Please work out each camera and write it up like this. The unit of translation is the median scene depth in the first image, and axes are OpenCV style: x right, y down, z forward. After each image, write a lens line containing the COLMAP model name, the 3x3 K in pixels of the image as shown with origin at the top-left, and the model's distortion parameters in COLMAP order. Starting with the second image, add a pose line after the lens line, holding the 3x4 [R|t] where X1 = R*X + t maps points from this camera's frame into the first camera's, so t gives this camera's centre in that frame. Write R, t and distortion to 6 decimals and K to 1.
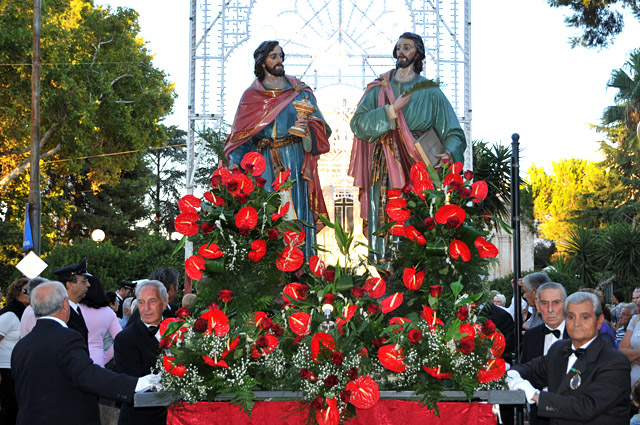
lens RADIAL K [[917.4, 0, 356.2], [0, 917.4, 212.0], [0, 0, 1]] dist [0.101813, 0.006028]
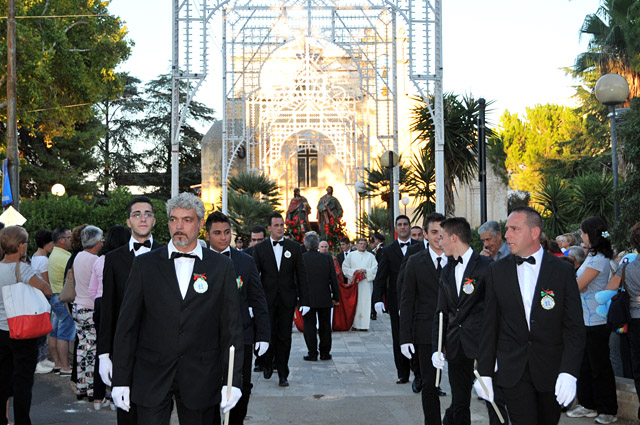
lens RADIAL K [[829.0, 0, 346.5], [0, 829.0, 213.0], [0, 0, 1]] dist [0.032497, 0.020297]
pose [[0.999926, -0.008428, 0.008794, 0.017150], [0.007932, 0.998457, 0.054965, 0.003828], [-0.009244, -0.054892, 0.998450, 0.127074]]
